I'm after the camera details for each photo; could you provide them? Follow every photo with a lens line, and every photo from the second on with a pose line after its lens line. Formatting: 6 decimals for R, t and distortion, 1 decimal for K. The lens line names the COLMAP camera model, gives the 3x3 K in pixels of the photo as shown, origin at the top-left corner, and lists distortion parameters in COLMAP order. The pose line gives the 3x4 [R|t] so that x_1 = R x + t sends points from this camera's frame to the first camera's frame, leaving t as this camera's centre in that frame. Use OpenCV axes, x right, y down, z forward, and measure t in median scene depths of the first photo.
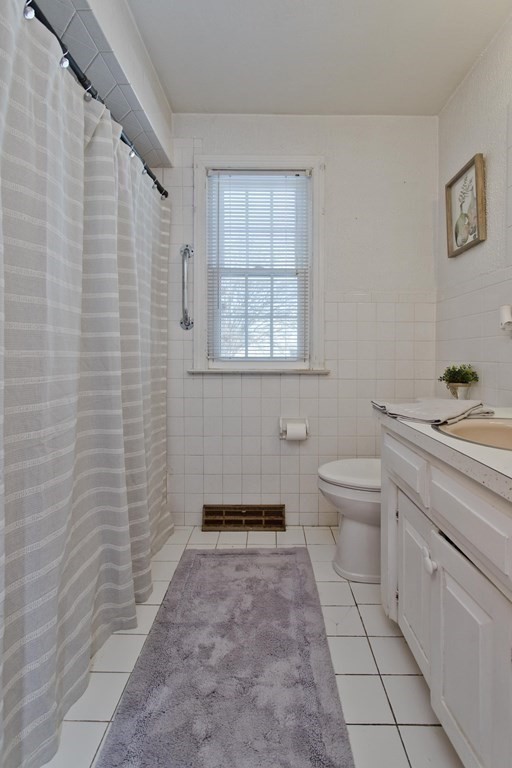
lens RADIAL K [[394.0, 0, 275.8], [0, 394.0, 371.6], [0, 0, 1]] dist [-0.002593, 0.000876]
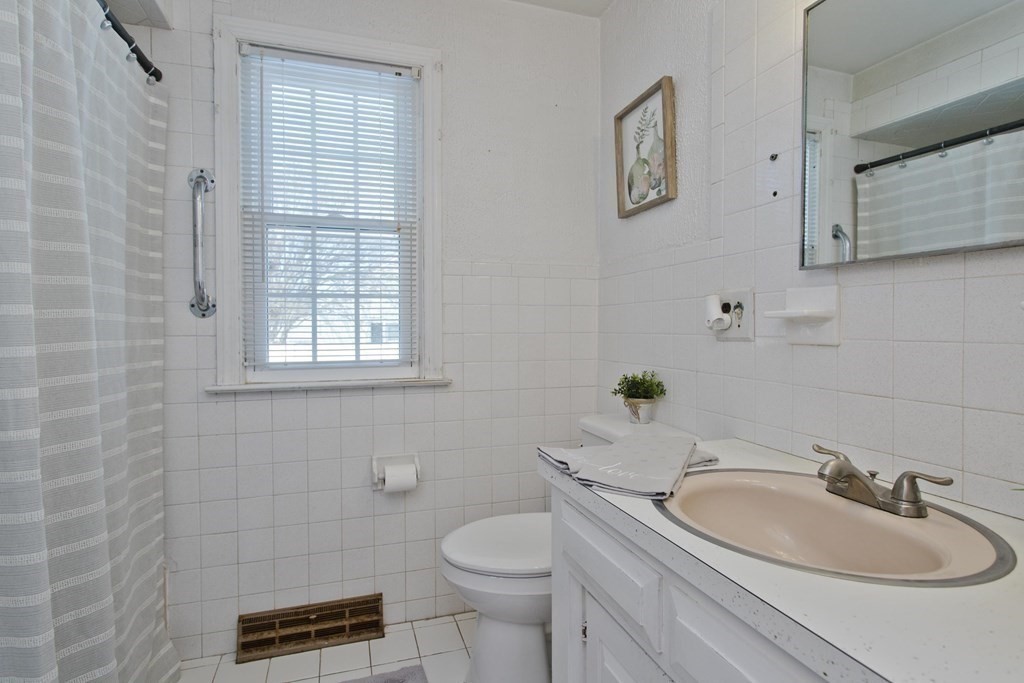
lens RADIAL K [[525.3, 0, 512.0], [0, 525.3, 341.5], [0, 0, 1]] dist [-0.002593, 0.000876]
pose [[0.955314, -0.012939, 0.295310, -0.024150], [0.018397, 0.999707, -0.015712, -0.052610], [-0.295020, 0.020443, 0.955272, 0.147715]]
